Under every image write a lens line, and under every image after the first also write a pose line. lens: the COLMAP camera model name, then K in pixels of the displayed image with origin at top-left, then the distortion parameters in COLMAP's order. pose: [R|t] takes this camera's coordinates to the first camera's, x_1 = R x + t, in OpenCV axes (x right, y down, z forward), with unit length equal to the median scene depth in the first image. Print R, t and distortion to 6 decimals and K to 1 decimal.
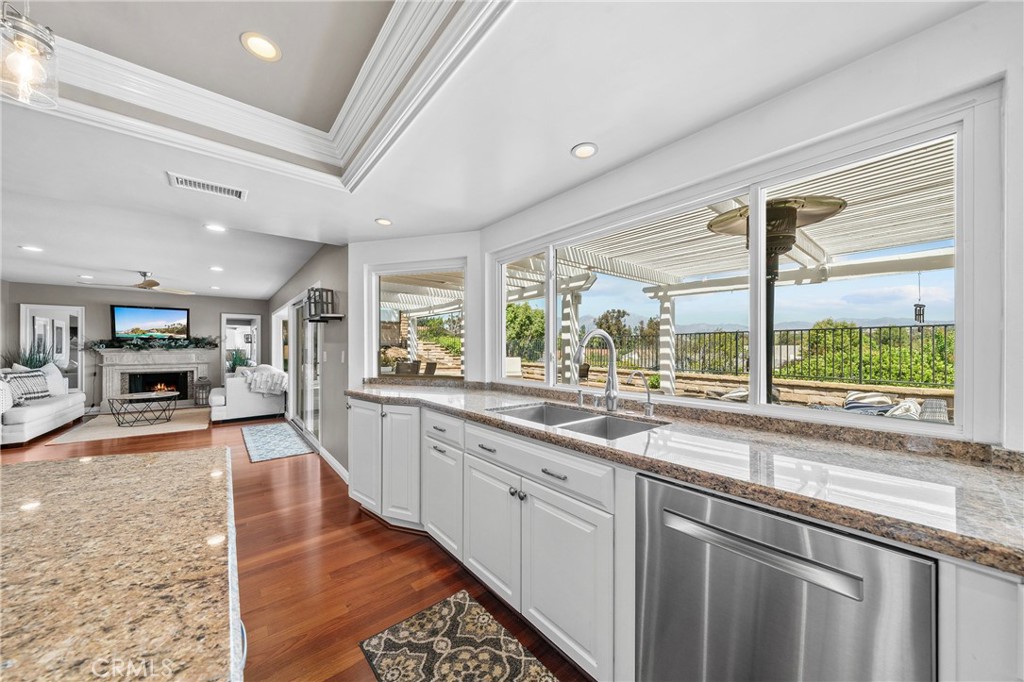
lens RADIAL K [[347.8, 0, 512.6], [0, 347.8, 347.1], [0, 0, 1]] dist [-0.006385, 0.000178]
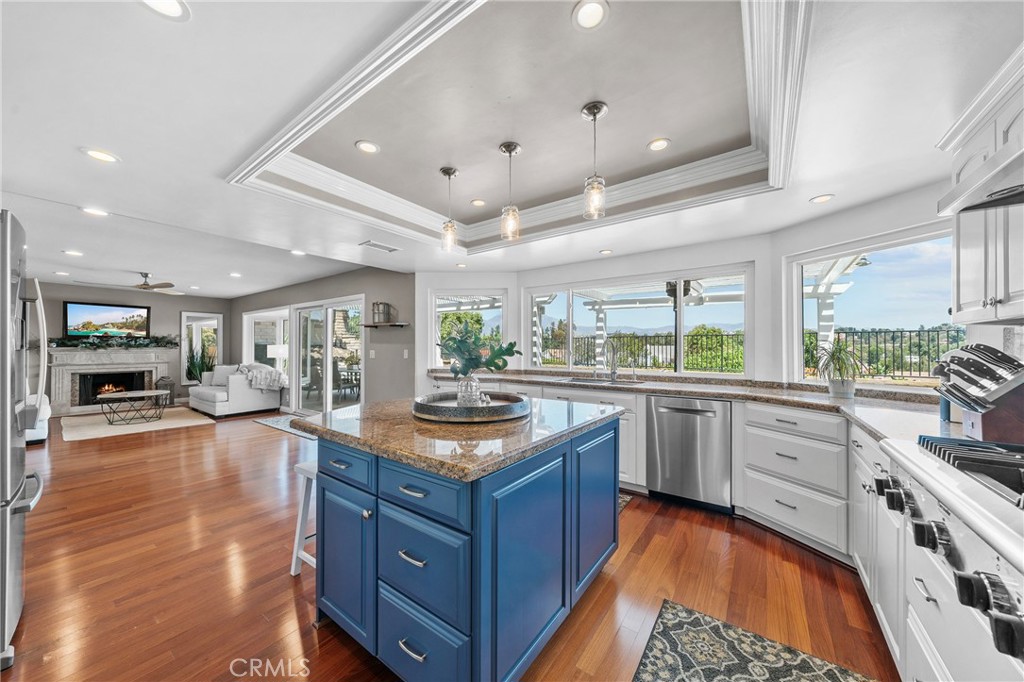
lens RADIAL K [[352.3, 0, 510.2], [0, 352.3, 345.8], [0, 0, 1]] dist [-0.004676, 0.000045]
pose [[0.971342, 0.003578, 0.237659, -0.212924], [-0.002903, 0.999991, -0.003187, -0.000592], [-0.237669, 0.002406, 0.971343, -0.226105]]
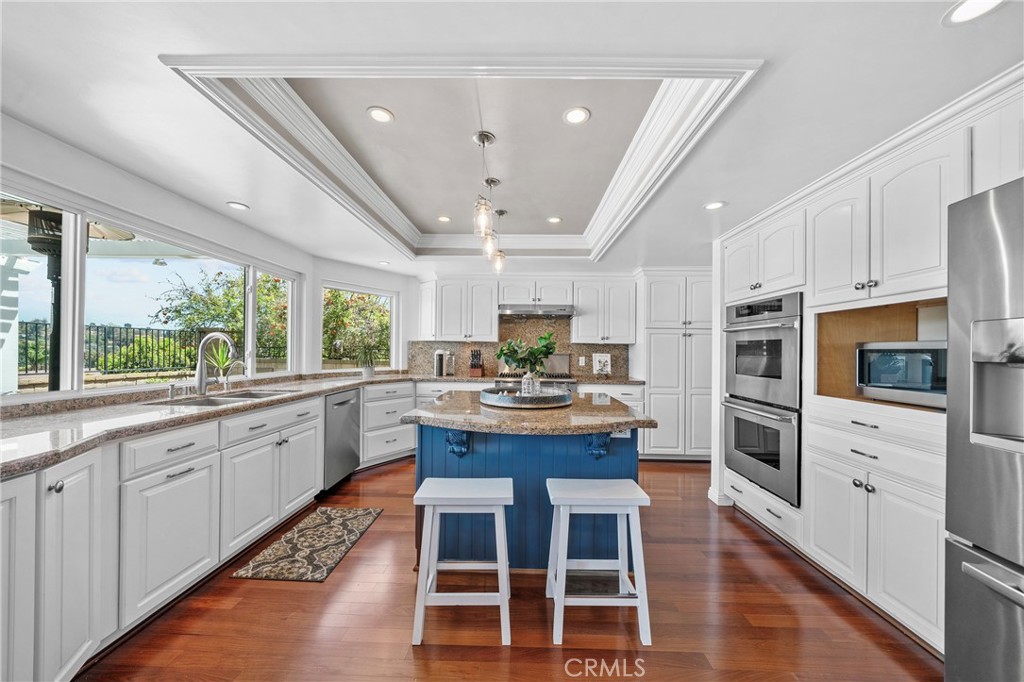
lens RADIAL K [[354.2, 0, 515.1], [0, 354.2, 347.2], [0, 0, 1]] dist [-0.000549, 0.000106]
pose [[-0.749327, -0.007257, 0.662161, -0.407328], [-0.018068, 0.999792, -0.009490, -0.000502], [-0.661954, -0.019075, -0.749302, 0.340119]]
